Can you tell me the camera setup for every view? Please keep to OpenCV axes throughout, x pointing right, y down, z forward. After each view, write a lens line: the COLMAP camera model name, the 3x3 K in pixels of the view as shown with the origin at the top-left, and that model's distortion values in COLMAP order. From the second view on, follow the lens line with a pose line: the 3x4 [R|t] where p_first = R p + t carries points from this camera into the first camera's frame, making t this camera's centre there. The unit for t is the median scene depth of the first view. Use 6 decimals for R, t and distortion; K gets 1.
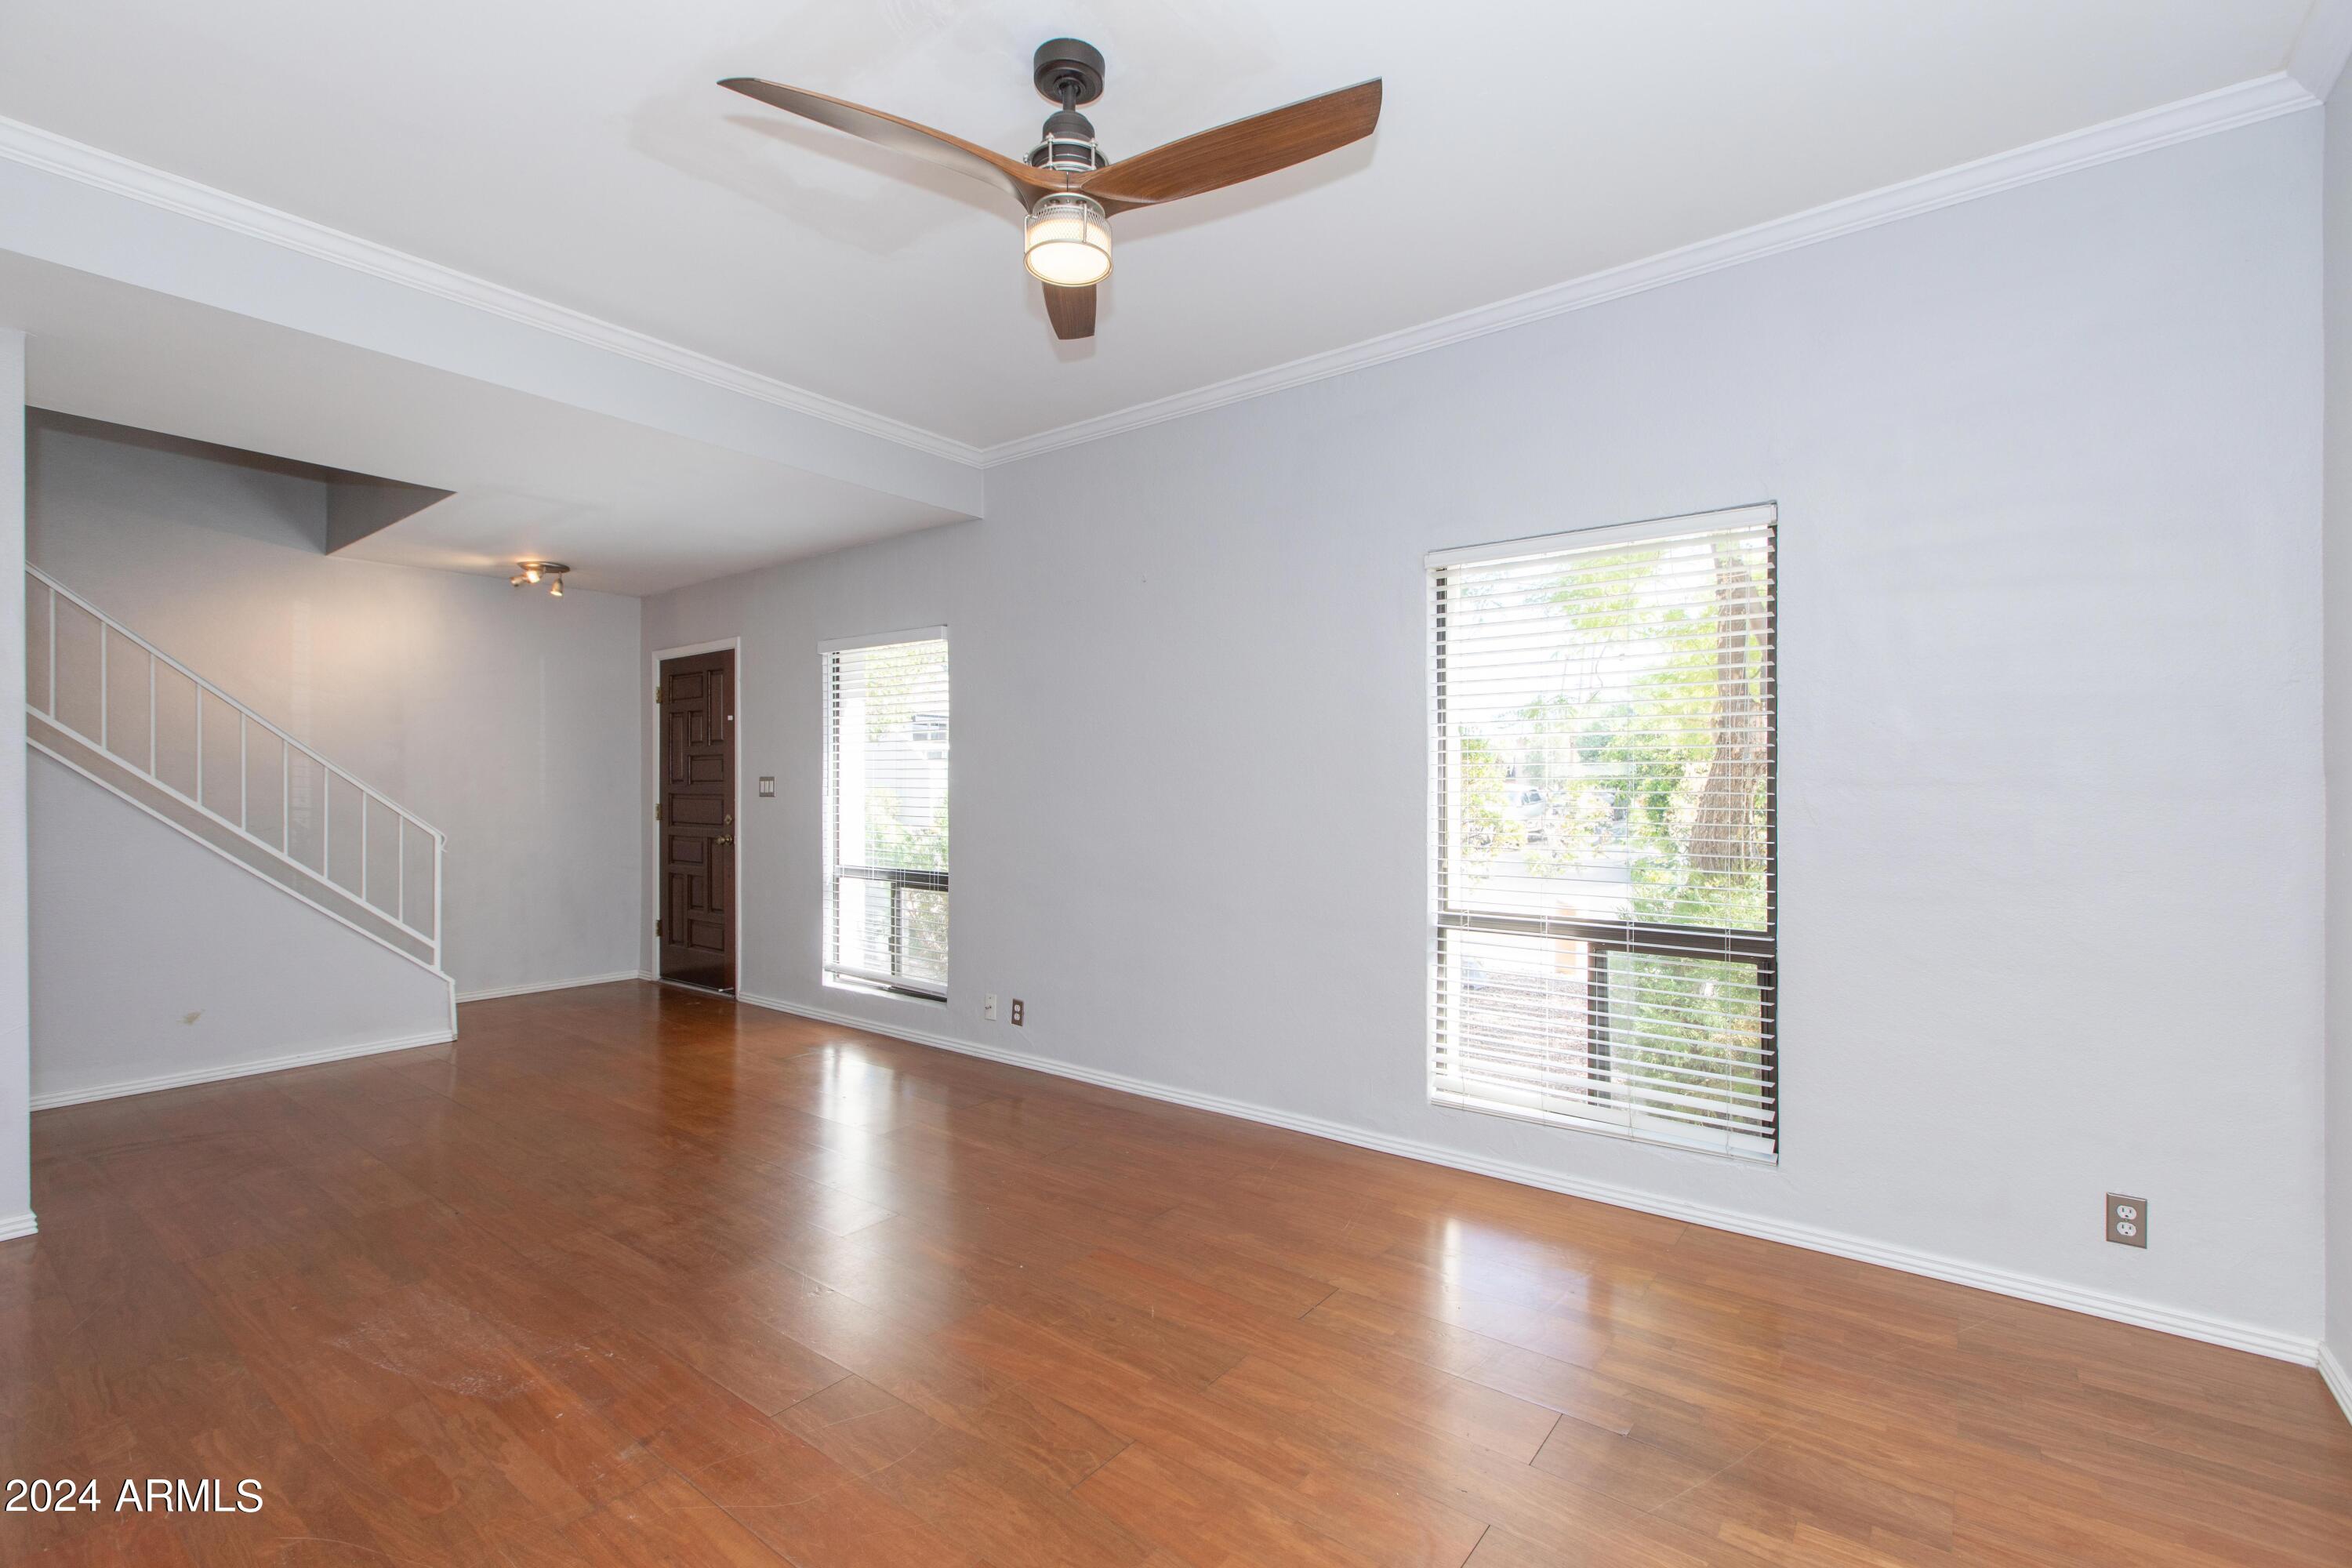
lens RADIAL K [[1046.1, 0, 1175.2], [0, 1046.1, 790.5], [0, 0, 1]] dist [-0.014703, 0.012851]
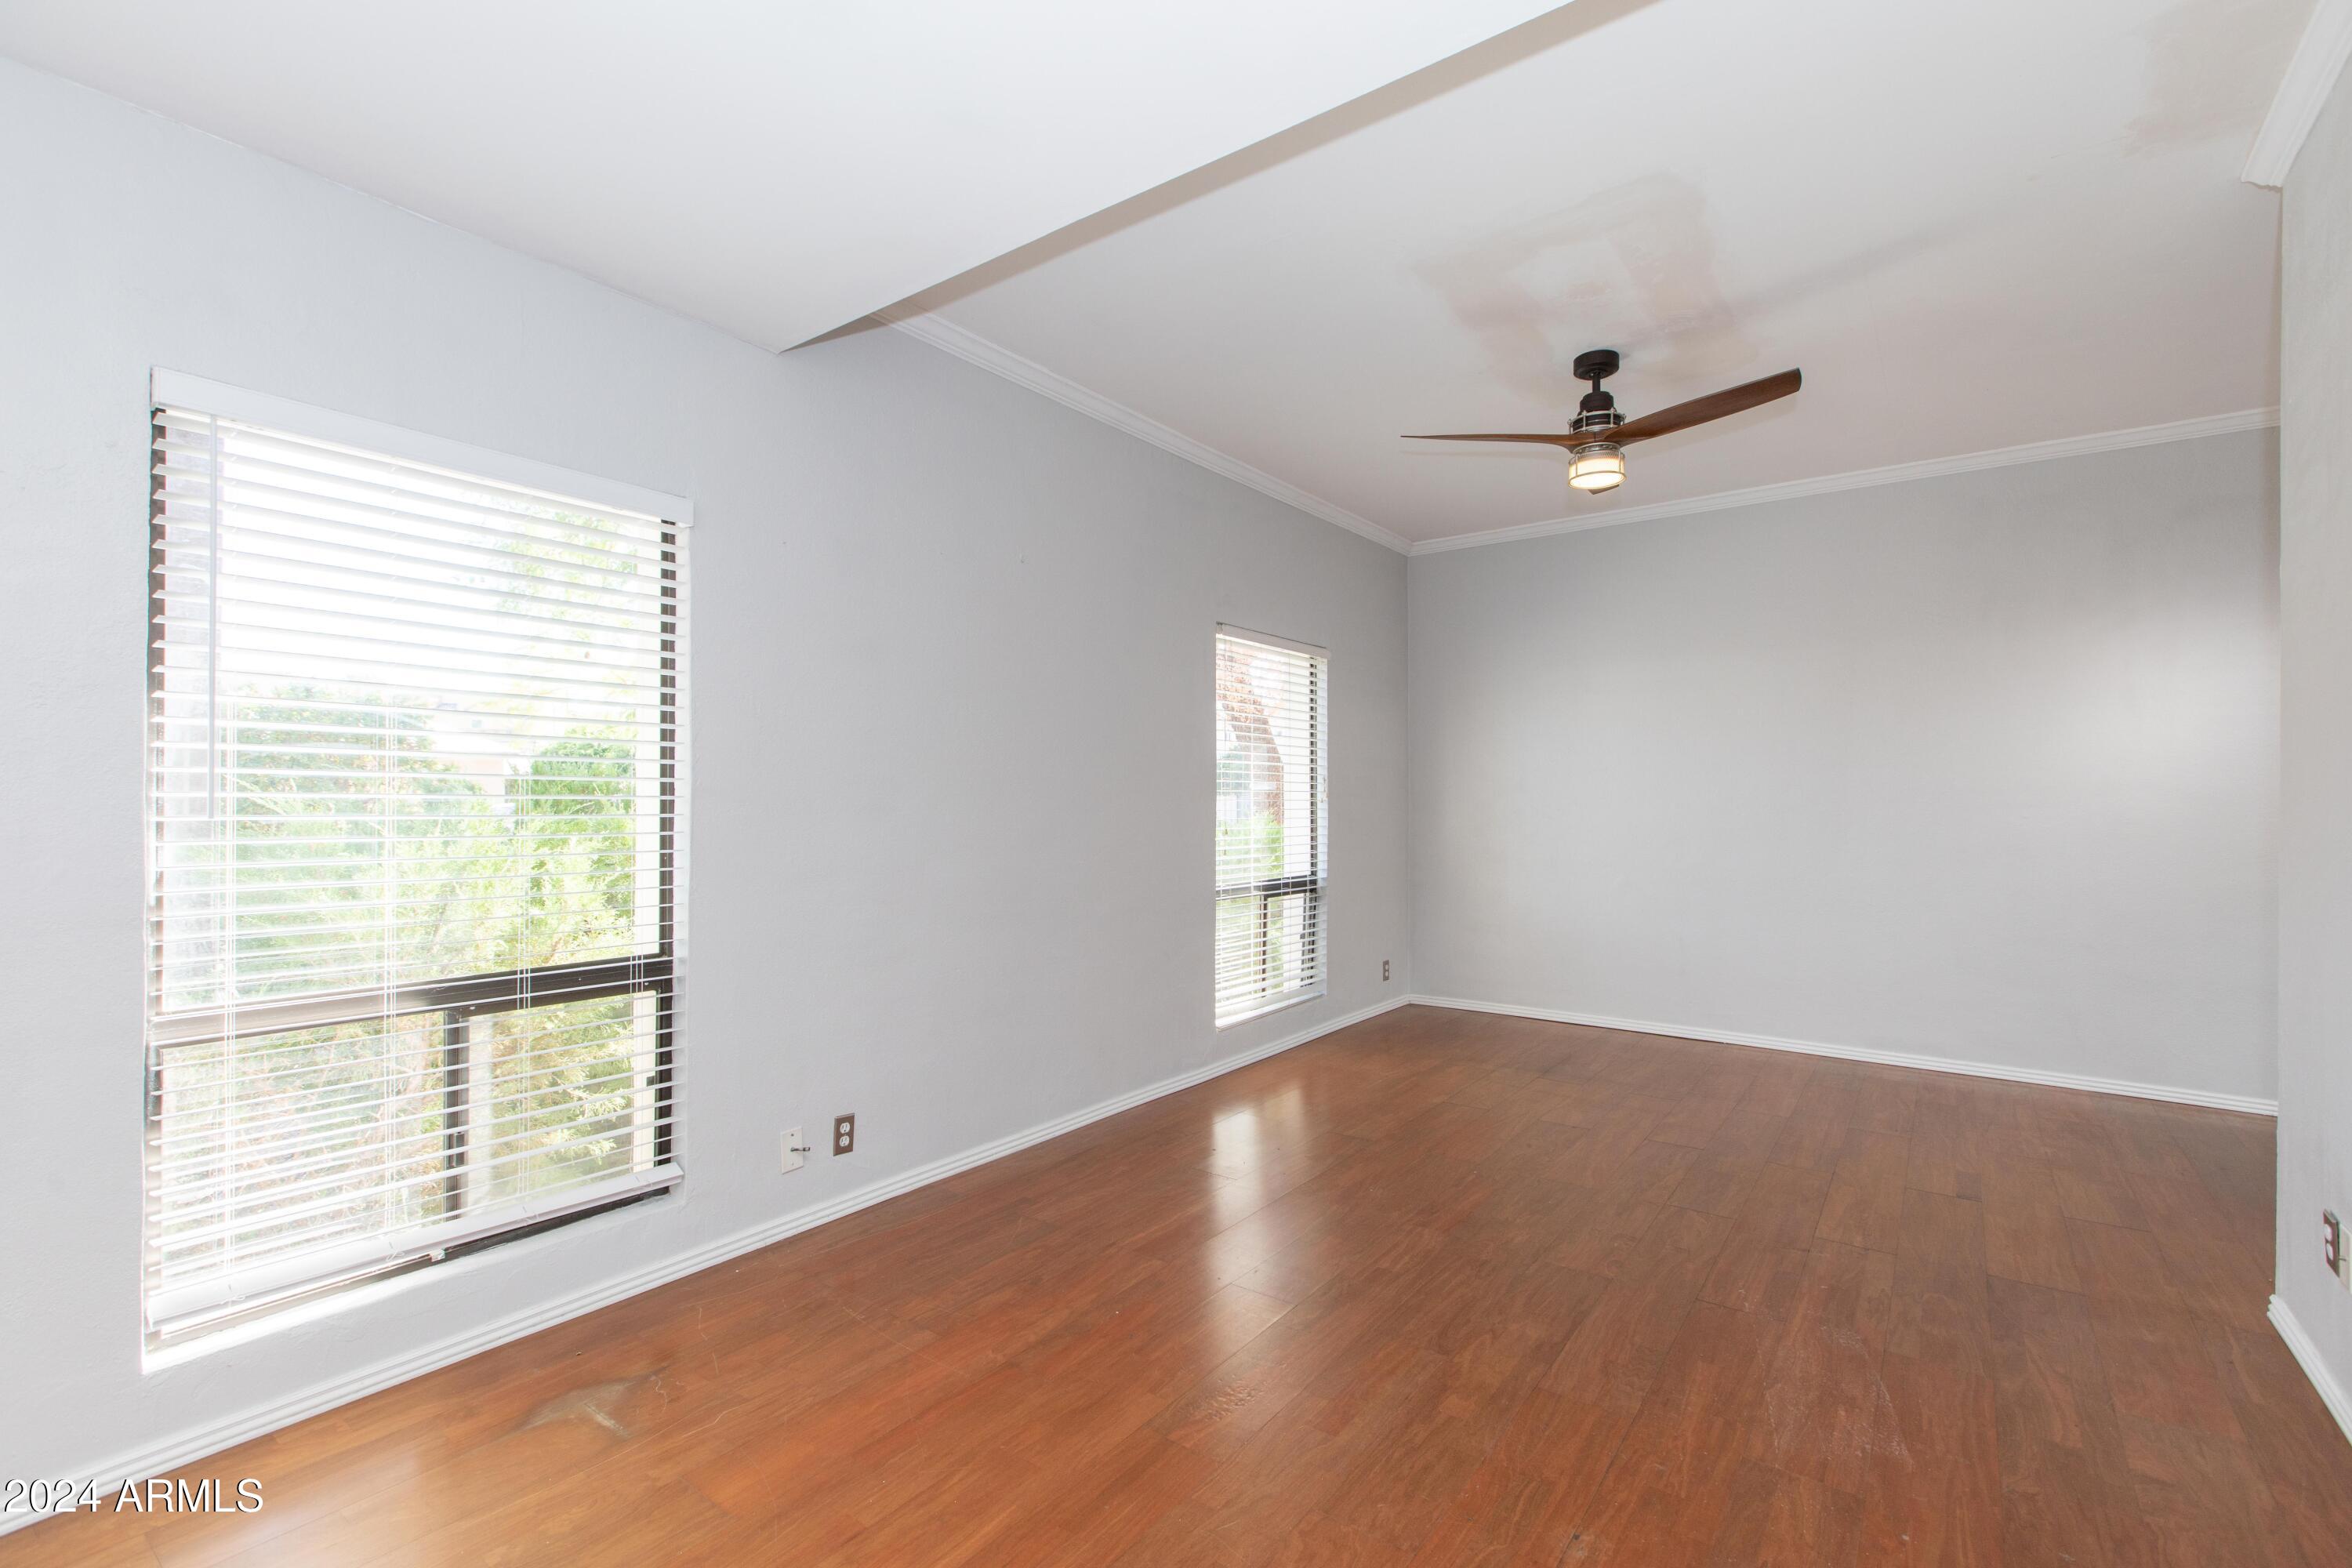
lens RADIAL K [[1047.9, 0, 1180.0], [0, 1047.9, 789.6], [0, 0, 1]] dist [0.009366, -0.000443]
pose [[-0.021025, 0.007294, 0.999752, -1.203588], [-0.000686, 0.999973, -0.007310, -0.003381], [-0.999779, -0.000839, -0.021019, 1.167126]]
